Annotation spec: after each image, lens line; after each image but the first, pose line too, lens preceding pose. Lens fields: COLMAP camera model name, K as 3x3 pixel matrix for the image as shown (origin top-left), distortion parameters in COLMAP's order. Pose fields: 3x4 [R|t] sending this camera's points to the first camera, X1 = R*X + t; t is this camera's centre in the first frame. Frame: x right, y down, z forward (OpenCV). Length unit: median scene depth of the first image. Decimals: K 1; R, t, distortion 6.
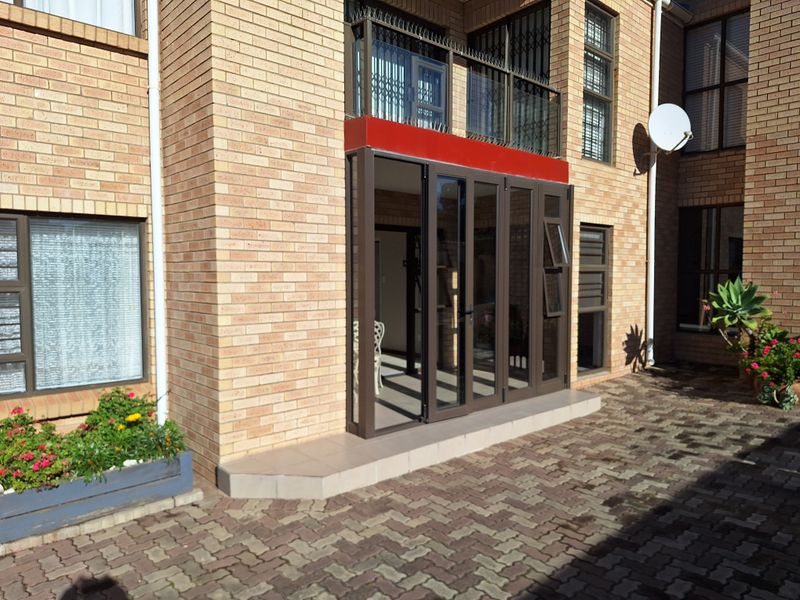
lens RADIAL K [[553.3, 0, 400.2], [0, 553.3, 301.2], [0, 0, 1]] dist [0.053008, -0.060909]
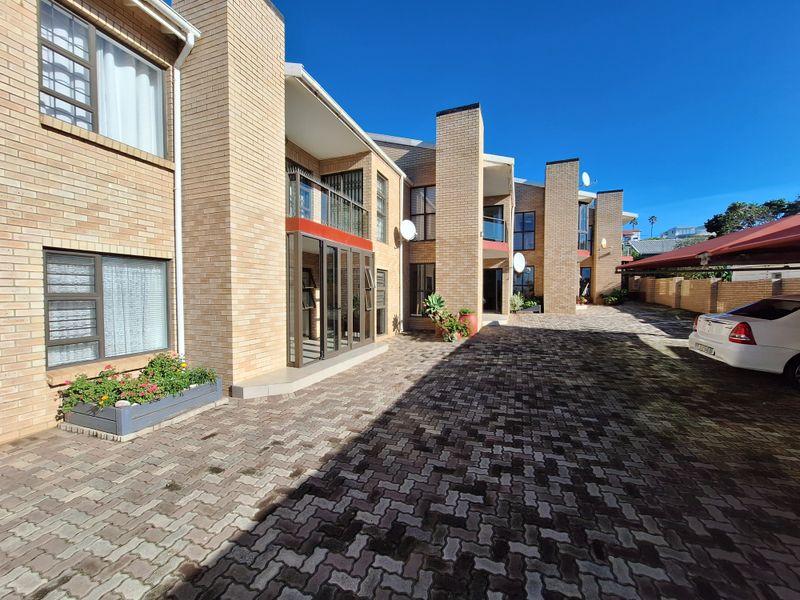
lens RADIAL K [[315.3, 0, 400.2], [0, 315.3, 301.7], [0, 0, 1]] dist [-0.002149, 0.000062]
pose [[0.882842, -0.012170, 0.469512, -0.285197], [0.022458, 0.999615, -0.016318, 0.023505], [-0.469133, 0.024950, 0.882775, -0.250973]]
